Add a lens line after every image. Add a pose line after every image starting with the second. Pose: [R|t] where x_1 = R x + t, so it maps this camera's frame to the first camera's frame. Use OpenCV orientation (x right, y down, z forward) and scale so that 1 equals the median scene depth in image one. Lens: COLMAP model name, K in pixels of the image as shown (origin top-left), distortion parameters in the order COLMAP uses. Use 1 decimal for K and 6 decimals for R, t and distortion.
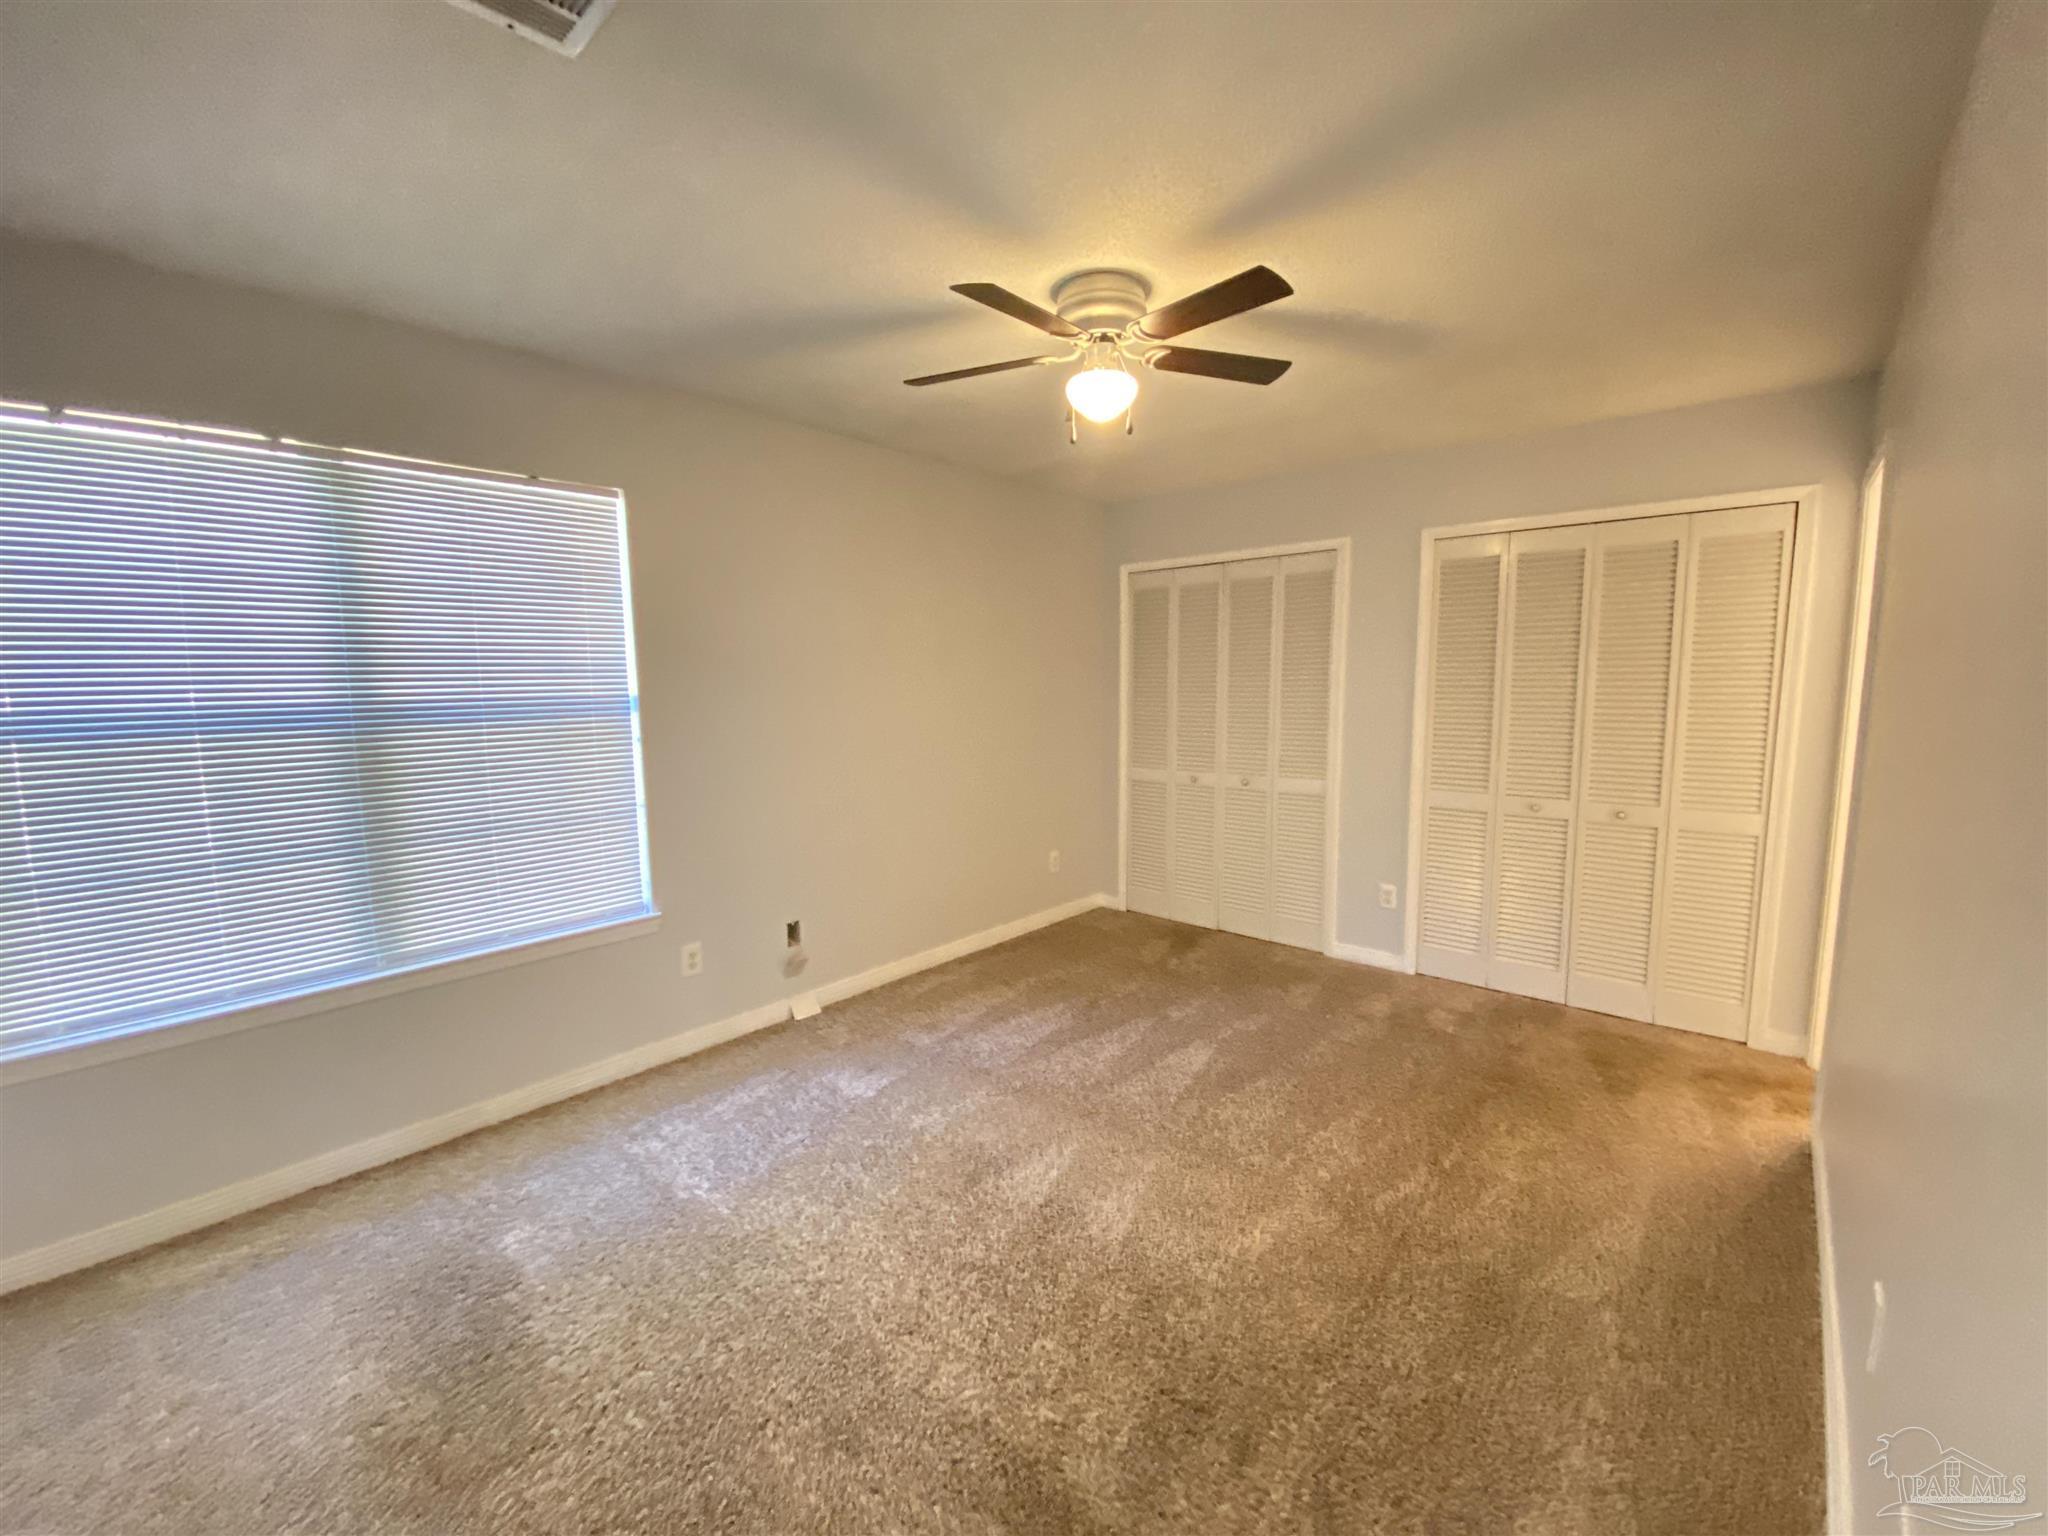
lens RADIAL K [[842.1, 0, 1018.1], [0, 842.1, 759.5], [0, 0, 1]] dist [-0.009527, -0.004329]
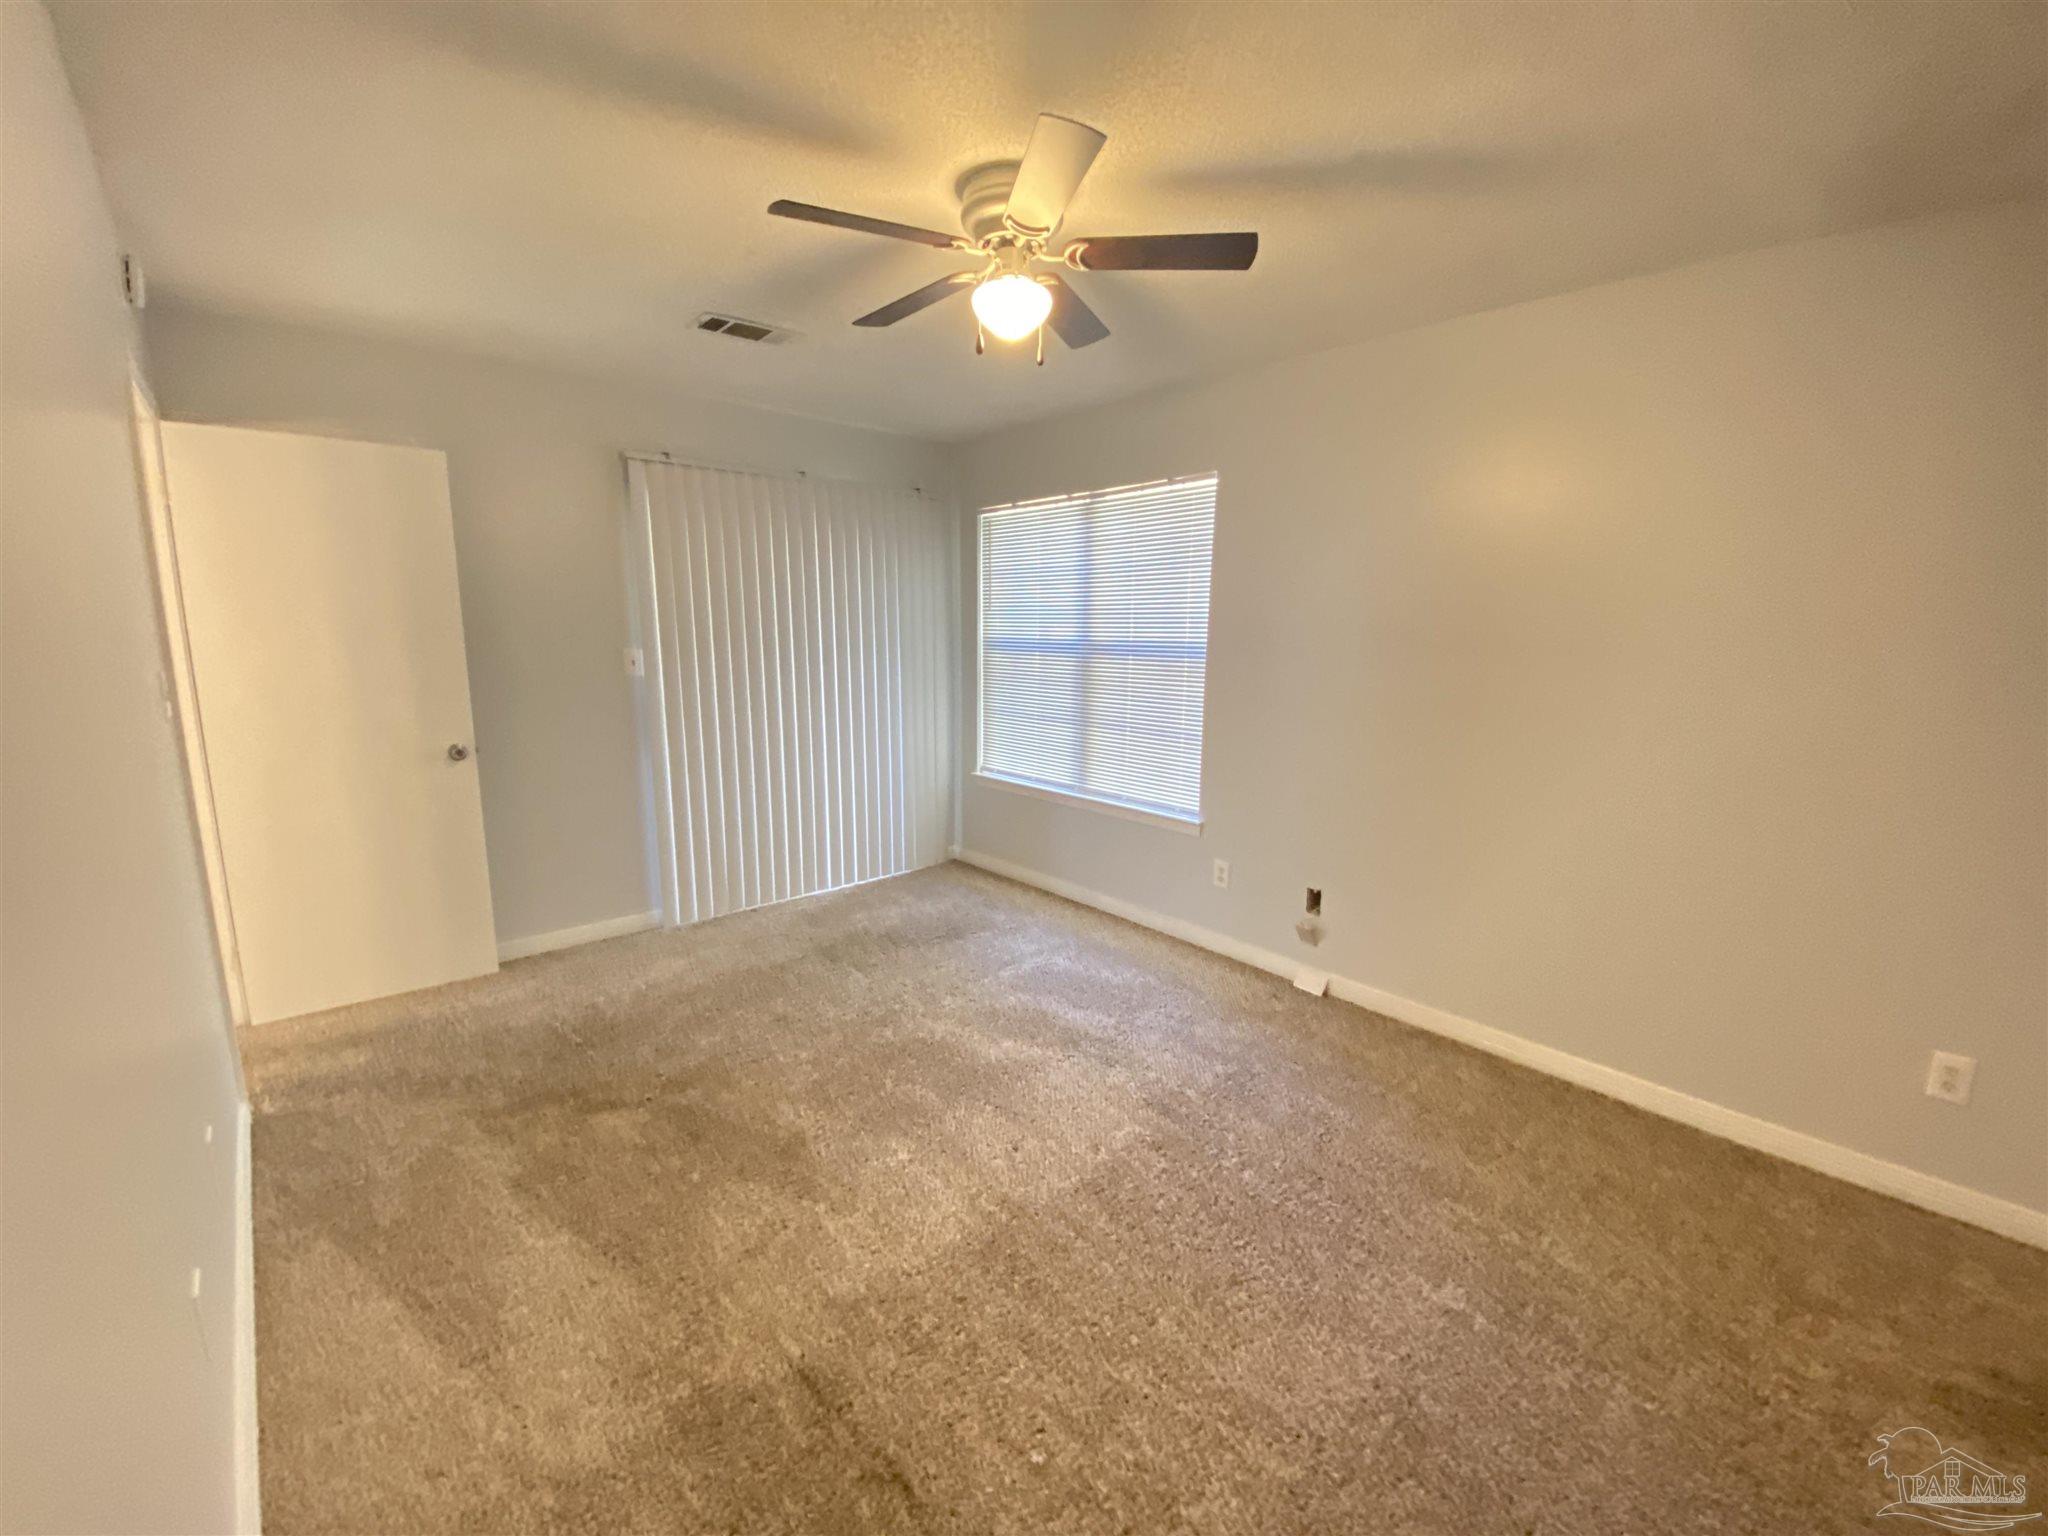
lens RADIAL K [[842.1, 0, 1021.3], [0, 842.1, 775.0], [0, 0, 1]] dist [-0.009527, -0.004329]
pose [[-0.145255, 0.179835, -0.972913, 0.927363], [-0.111226, 0.974141, 0.196668, -0.113956], [0.983122, 0.136780, -0.121497, 1.039967]]
